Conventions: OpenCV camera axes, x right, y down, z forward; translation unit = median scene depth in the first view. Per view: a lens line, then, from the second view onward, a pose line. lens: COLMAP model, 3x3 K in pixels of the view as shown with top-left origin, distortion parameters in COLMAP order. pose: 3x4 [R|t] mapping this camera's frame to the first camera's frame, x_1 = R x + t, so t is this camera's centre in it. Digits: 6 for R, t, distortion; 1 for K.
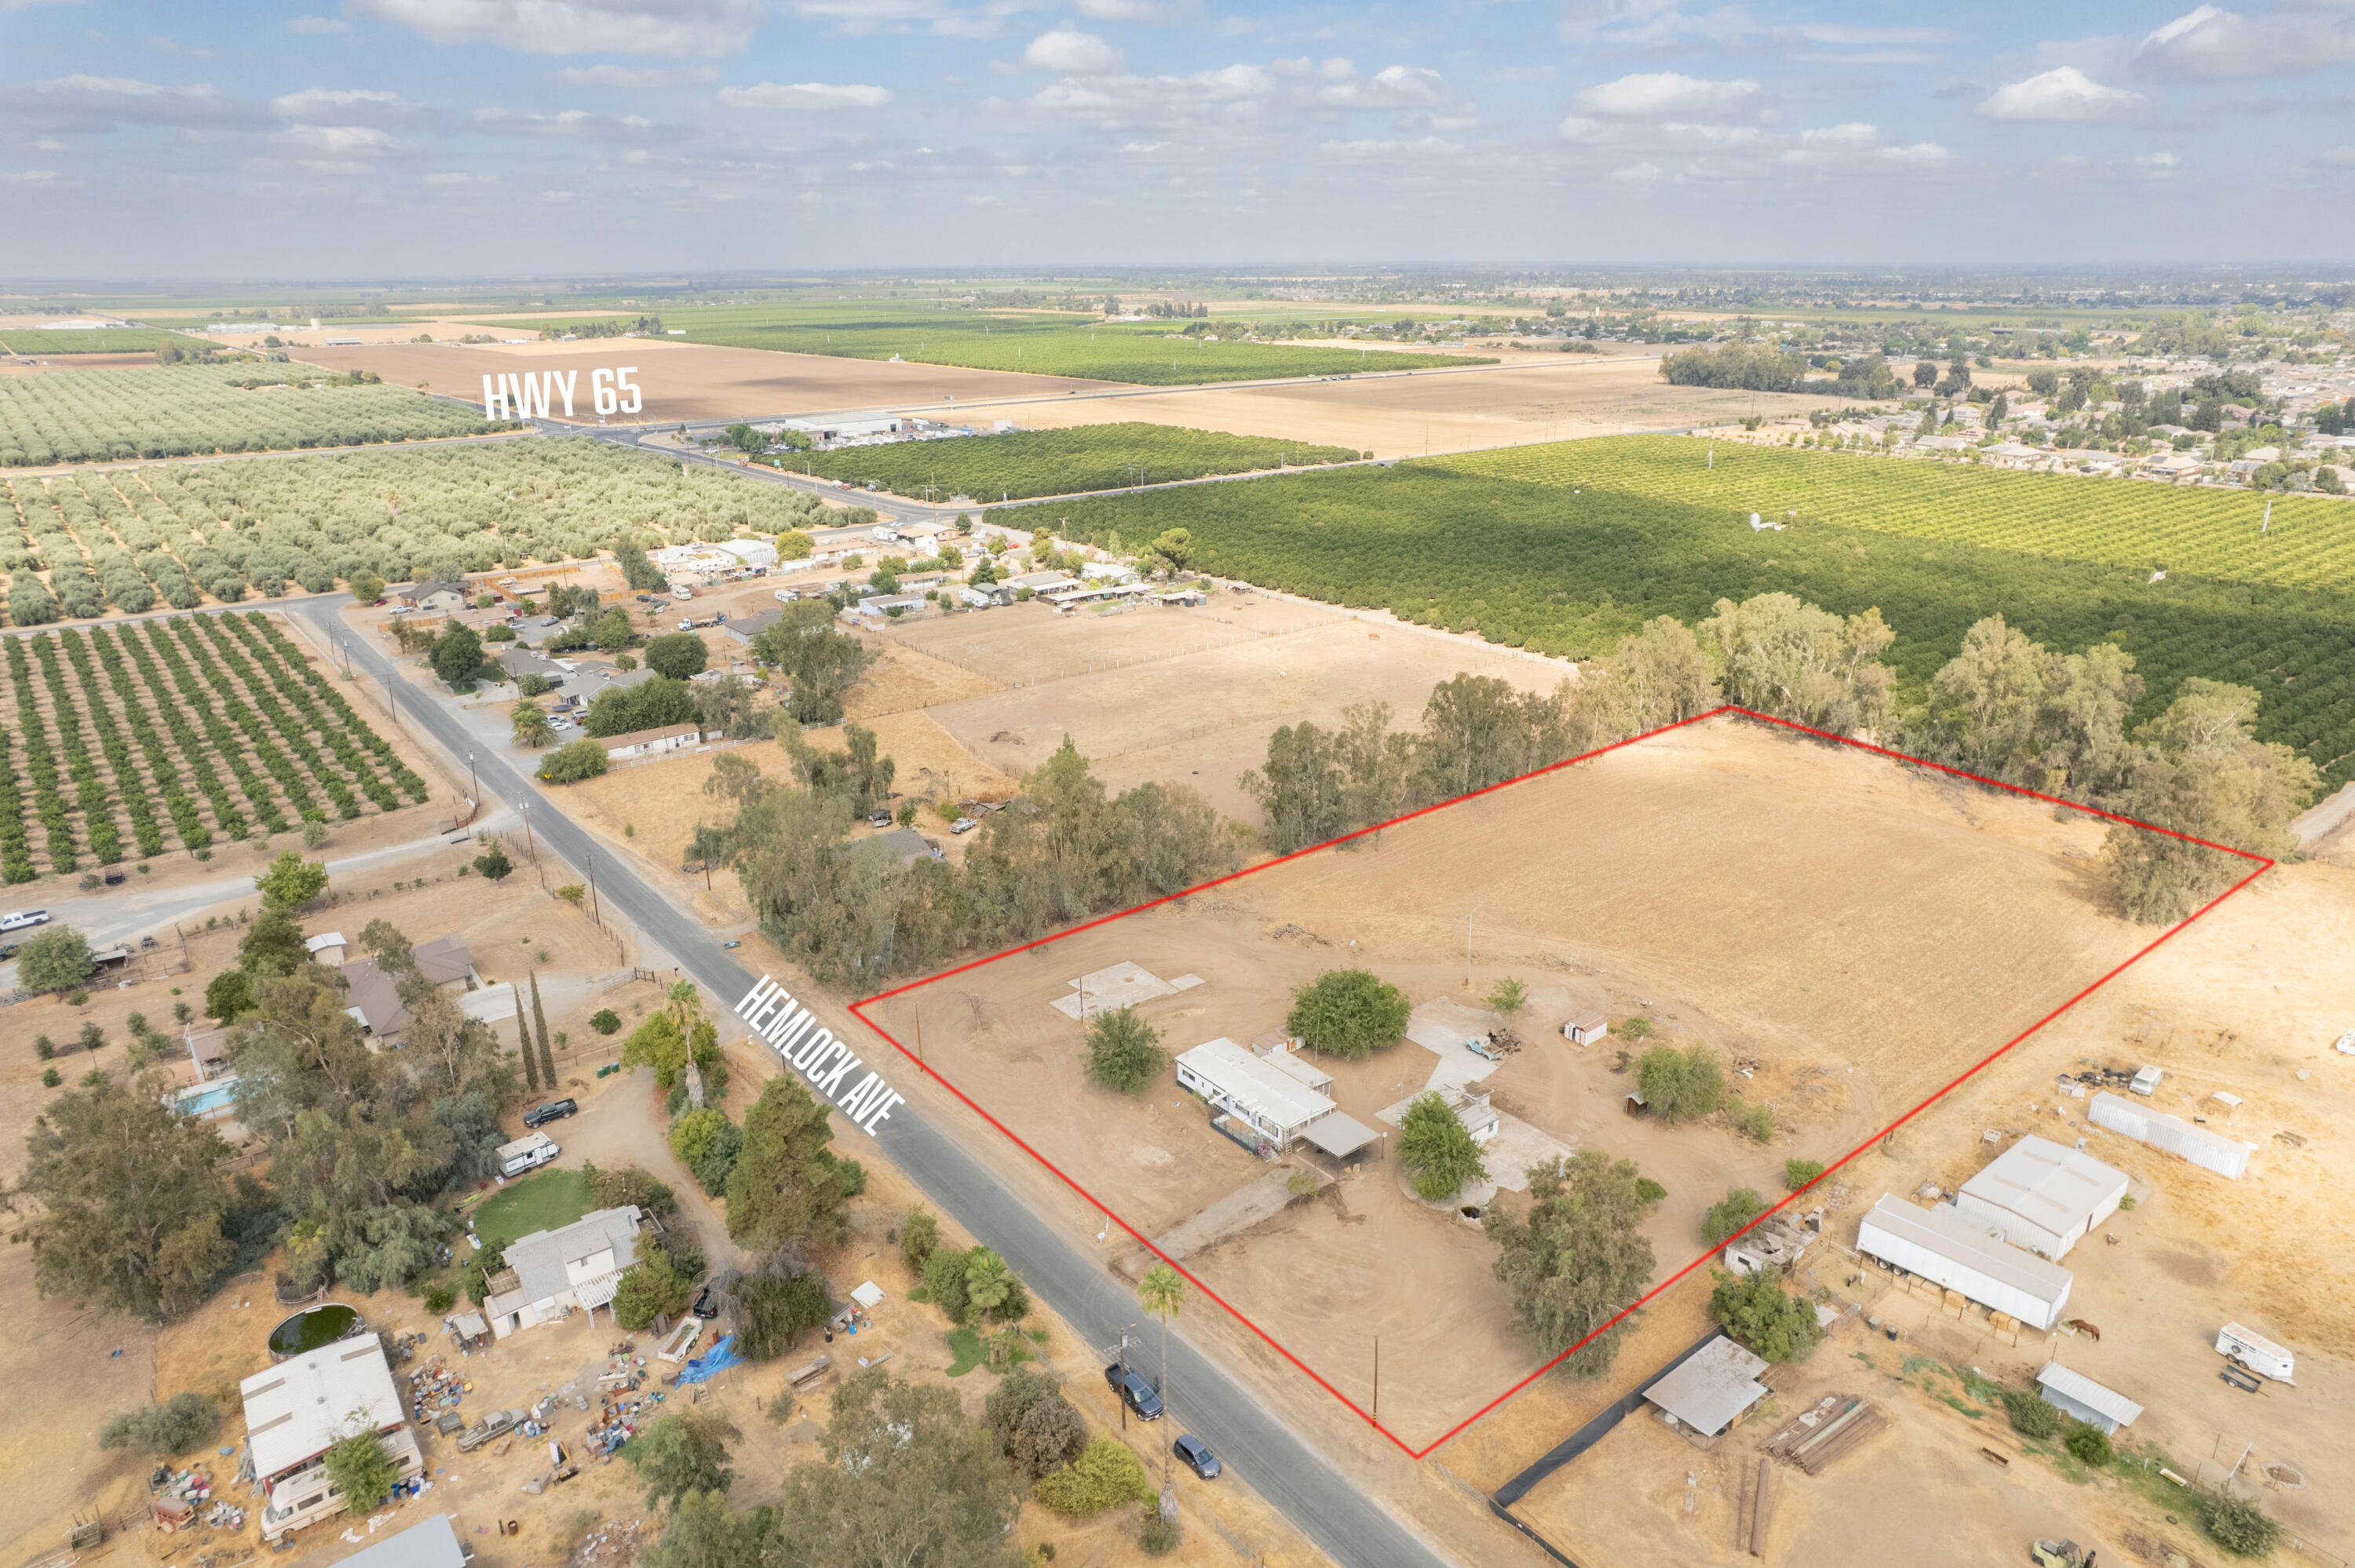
lens RADIAL K [[1498.6, 0, 1202.3], [0, 1498.6, 782.2], [0, 0, 1]] dist [-0.078696, 0.085177]
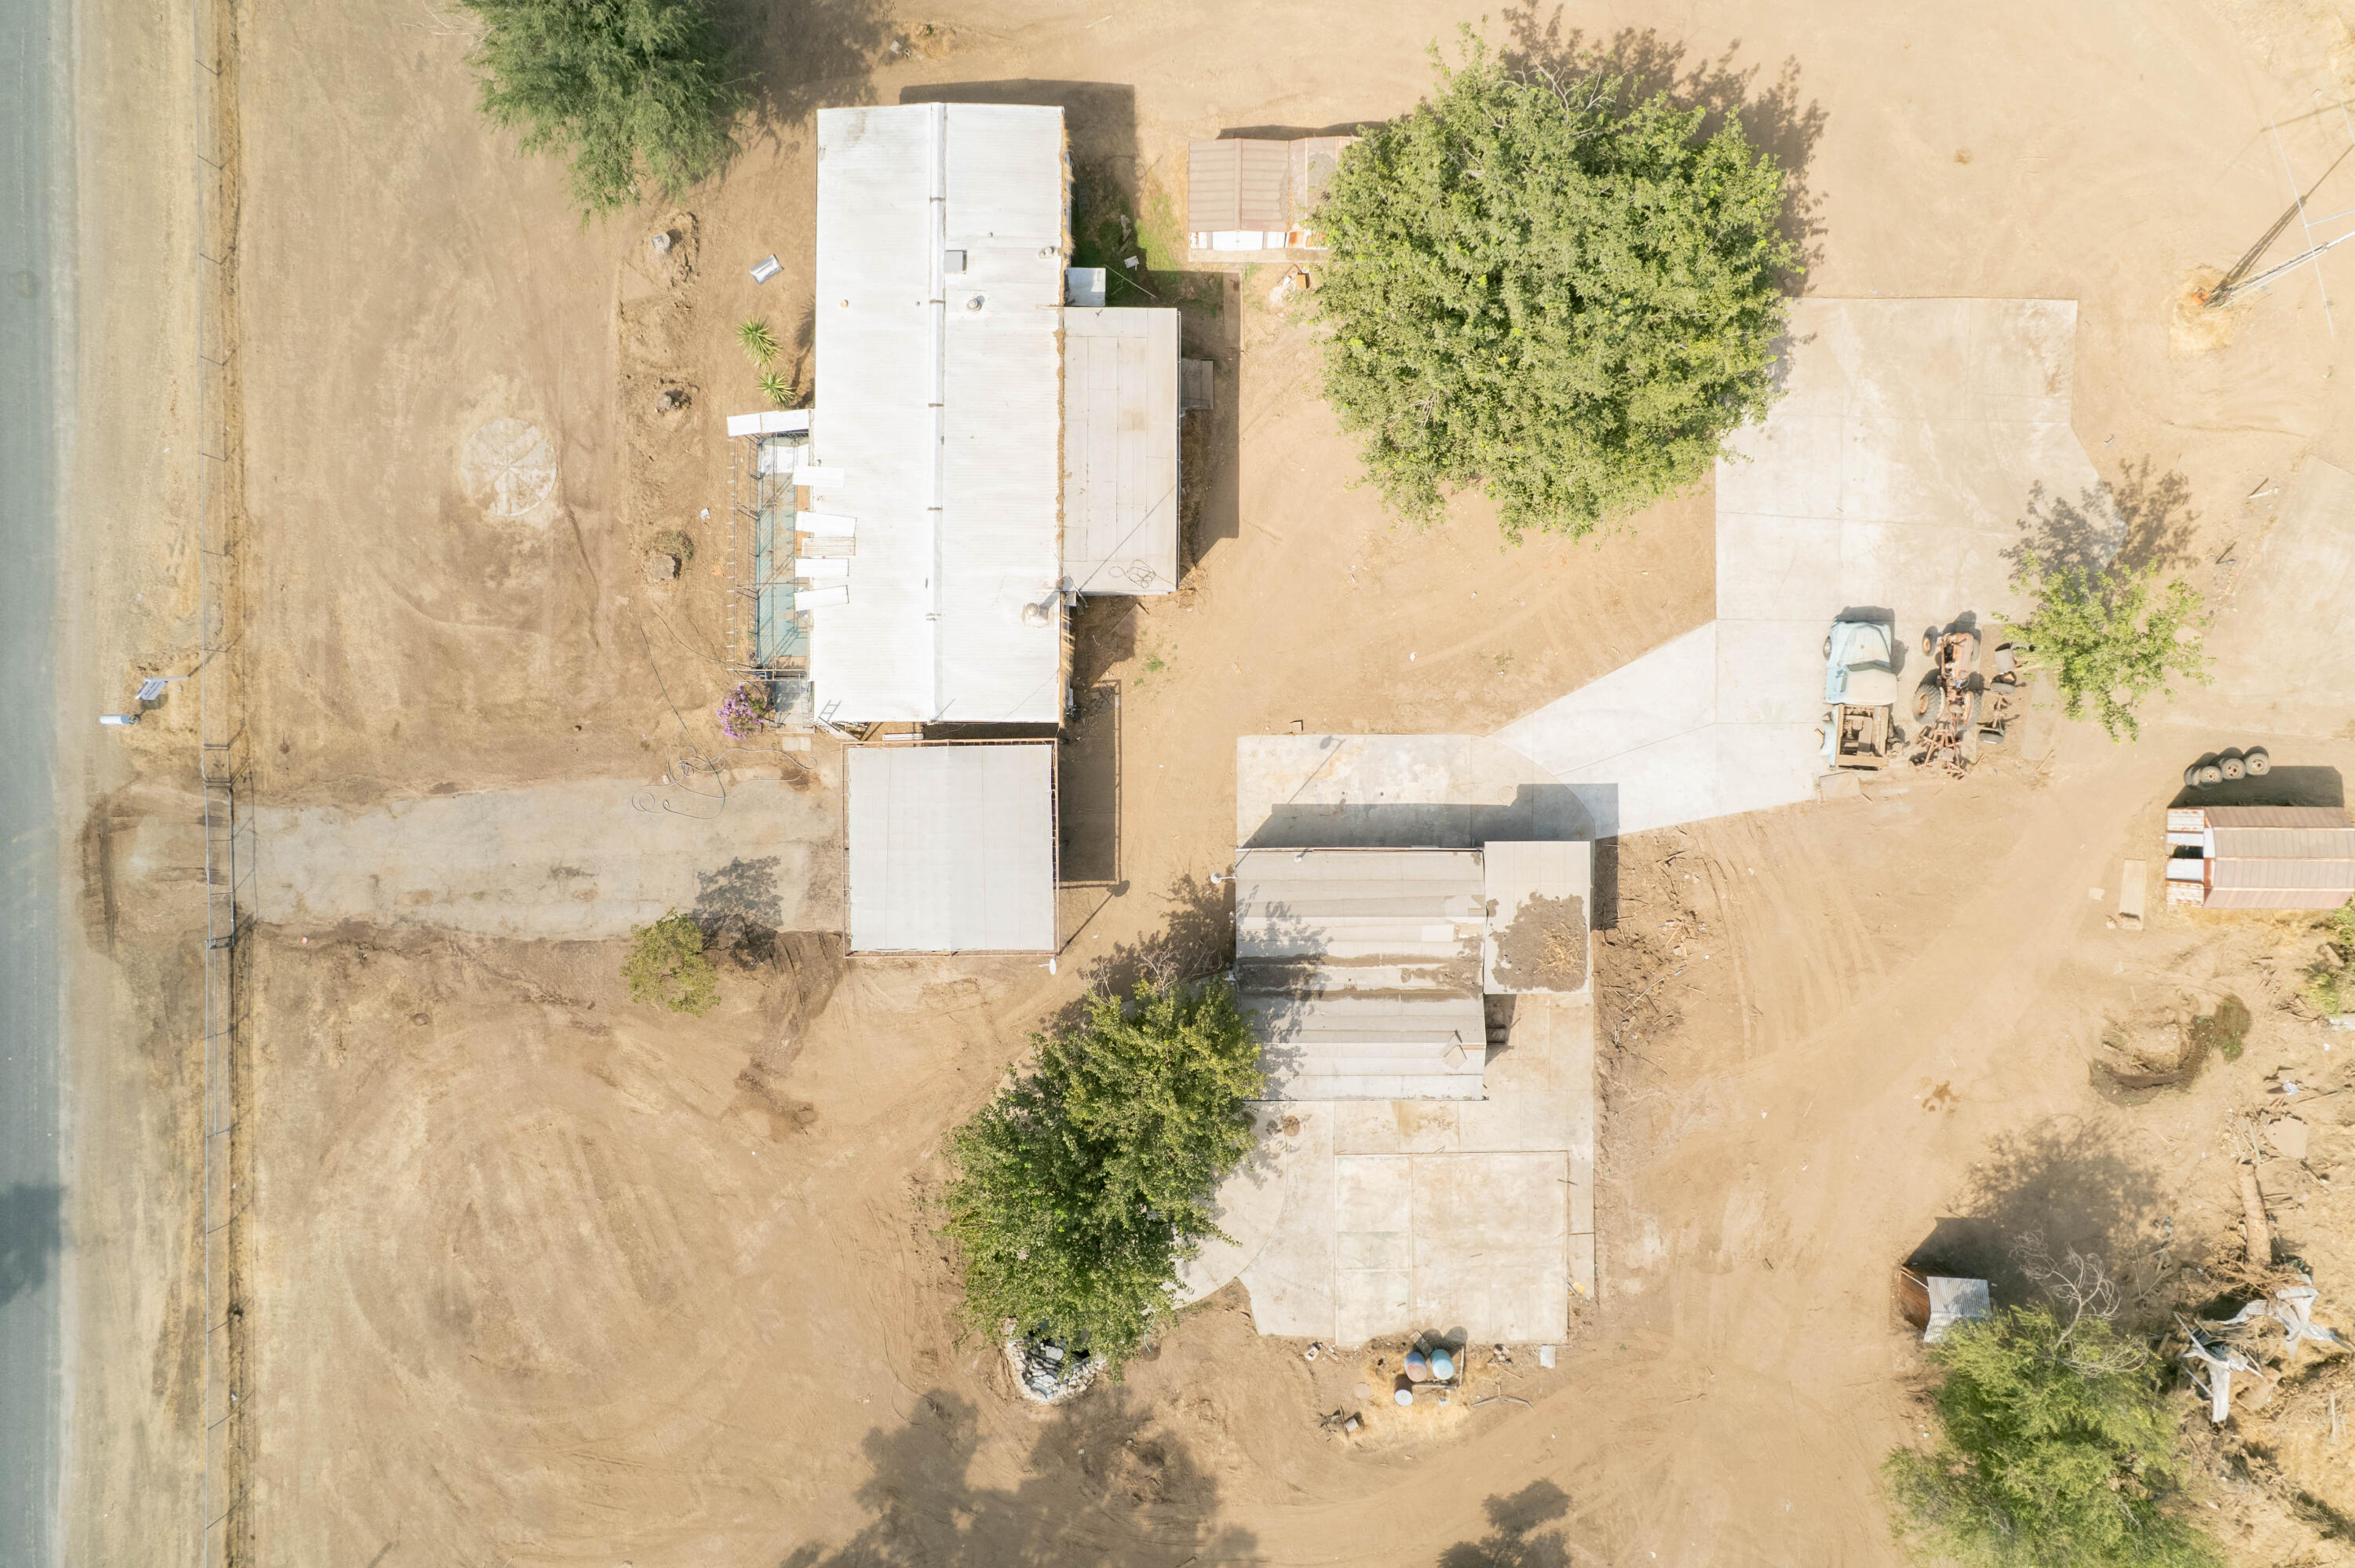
lens RADIAL K [[1527.8, 0, 1211.1], [0, 1527.8, 786.7], [0, 0, 1]] dist [-0.078907, 0.082070]
pose [[0.771953, 0.635667, 0.004053, 0.075944], [-0.202396, 0.239735, 0.949507, -0.038677], [0.602598, -0.733795, 0.313721, 0.588191]]
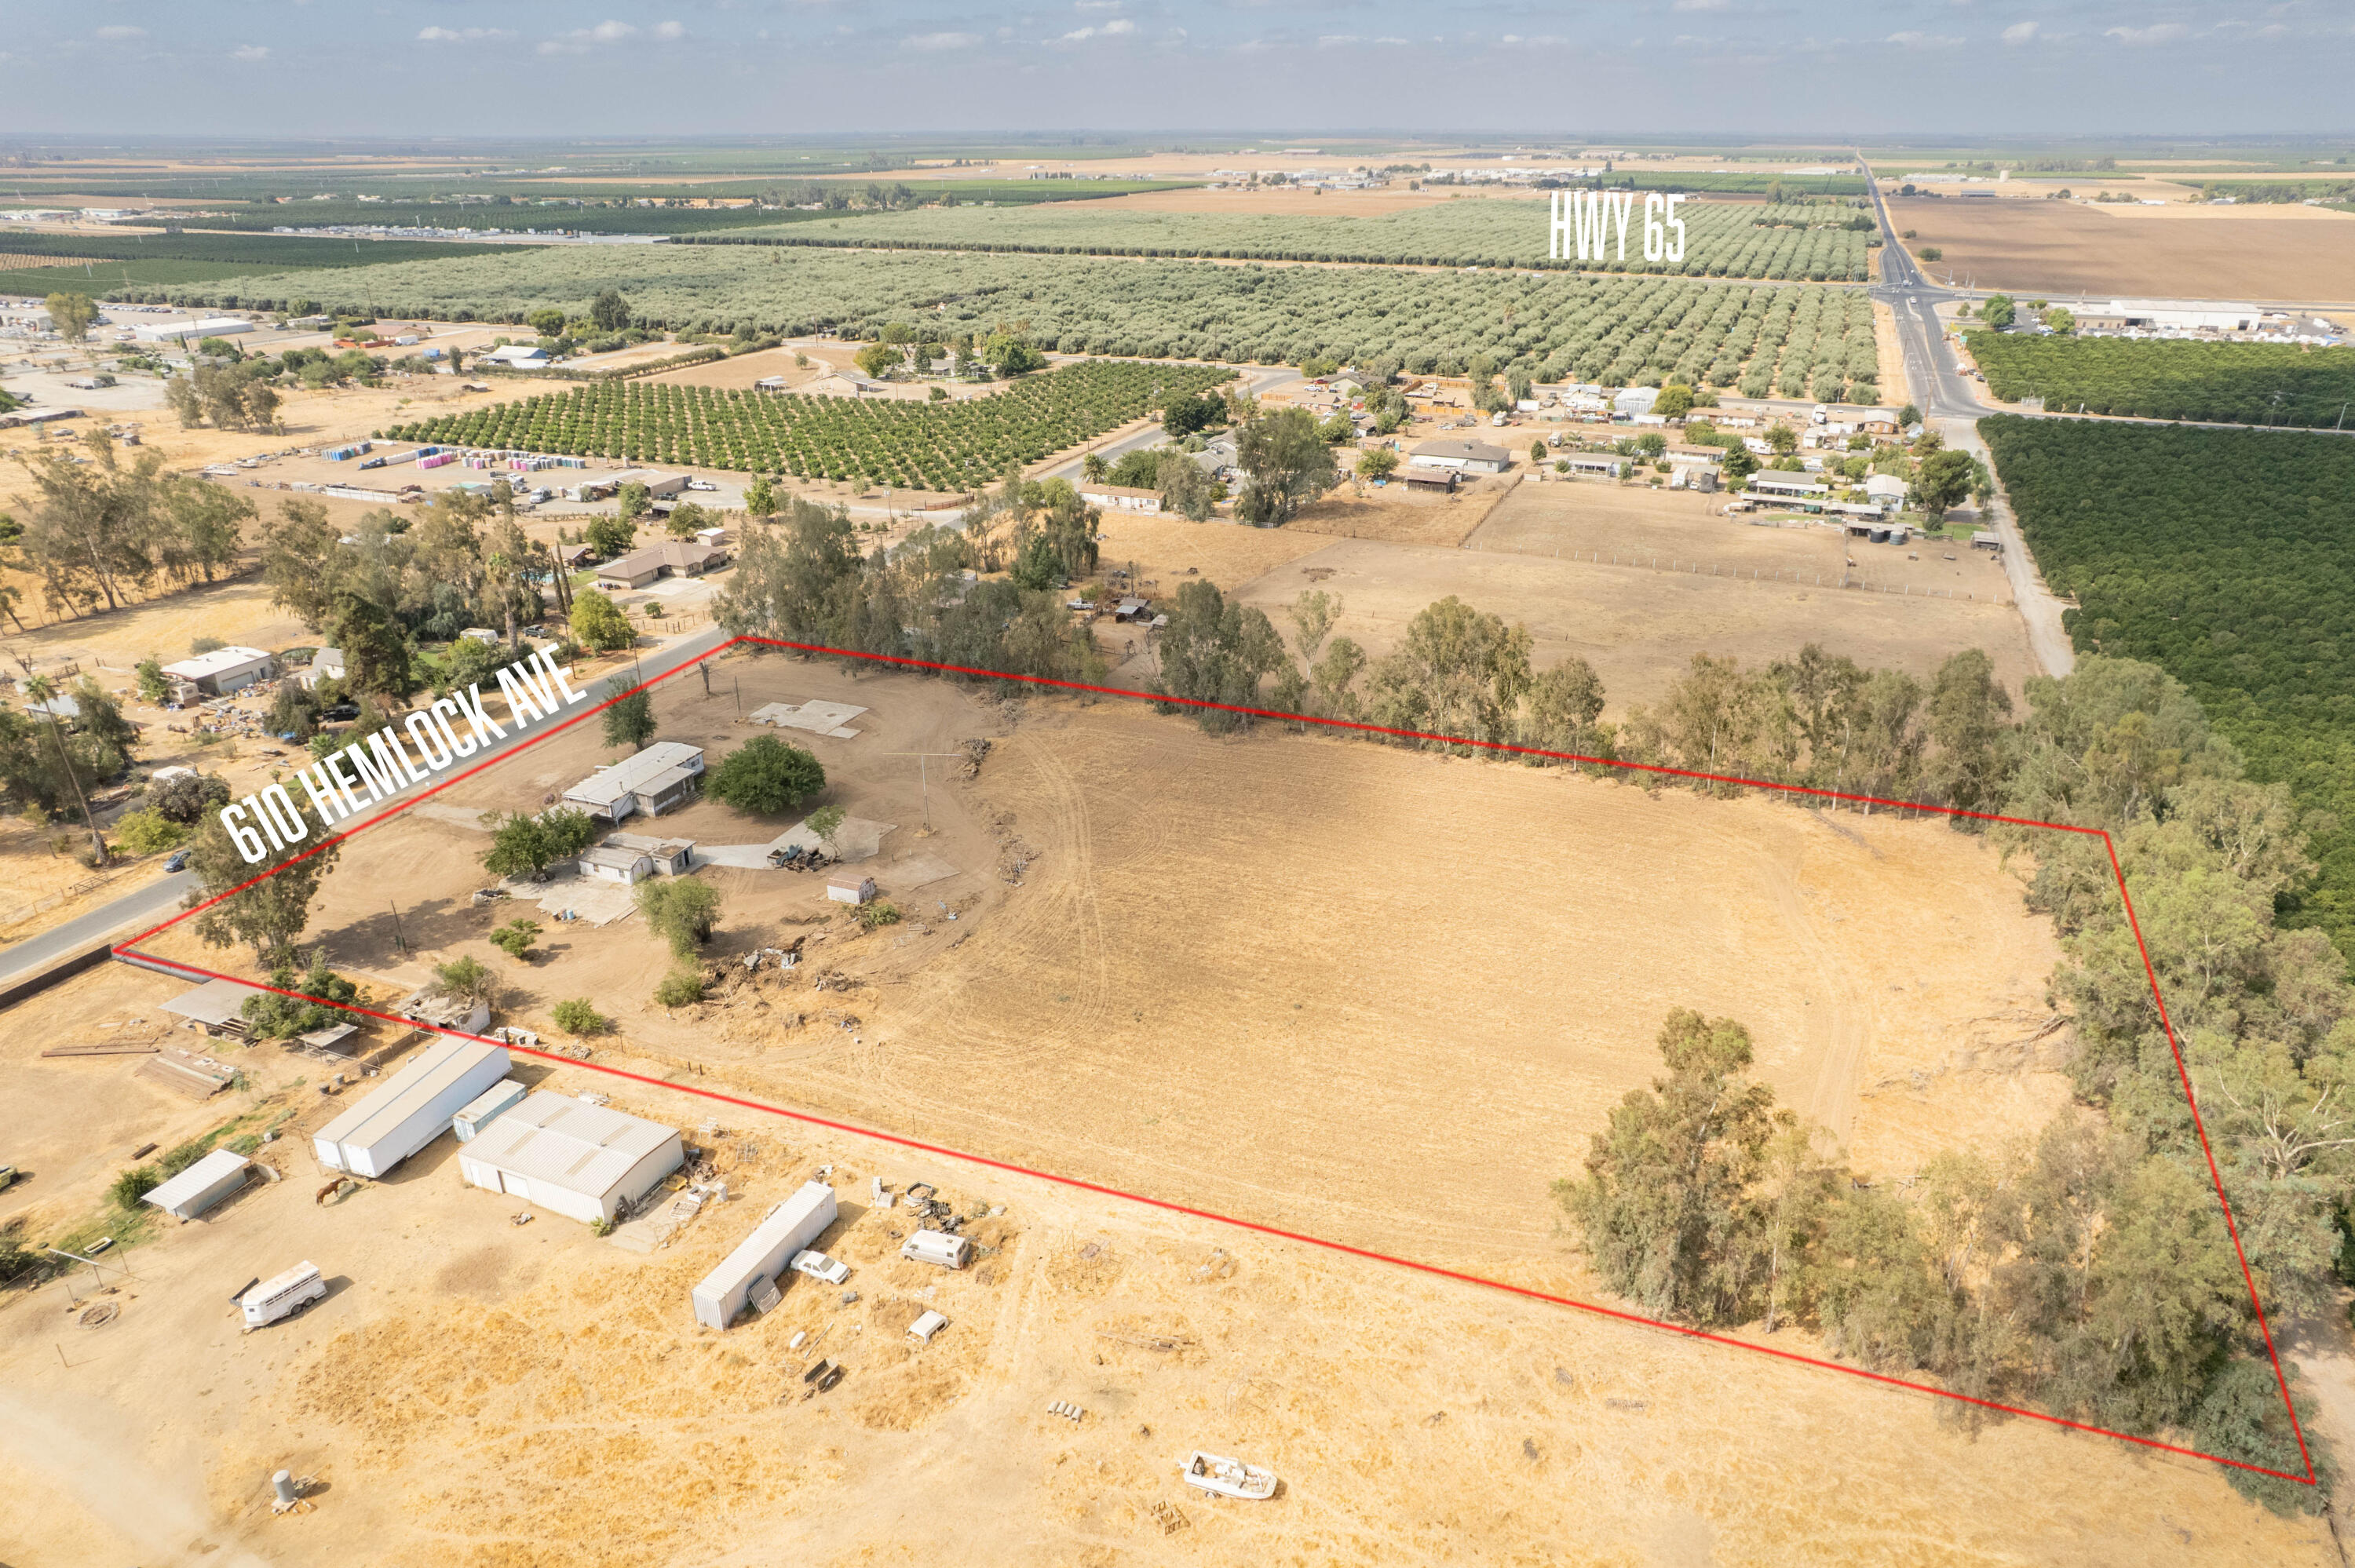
lens RADIAL K [[1527.8, 0, 1211.1], [0, 1527.8, 786.7], [0, 0, 1]] dist [-0.078907, 0.082070]
pose [[0.491629, 0.356748, -0.794375, 0.801437], [-0.291564, 0.927014, 0.235870, -0.135188], [0.820544, 0.115651, 0.559762, 0.463942]]
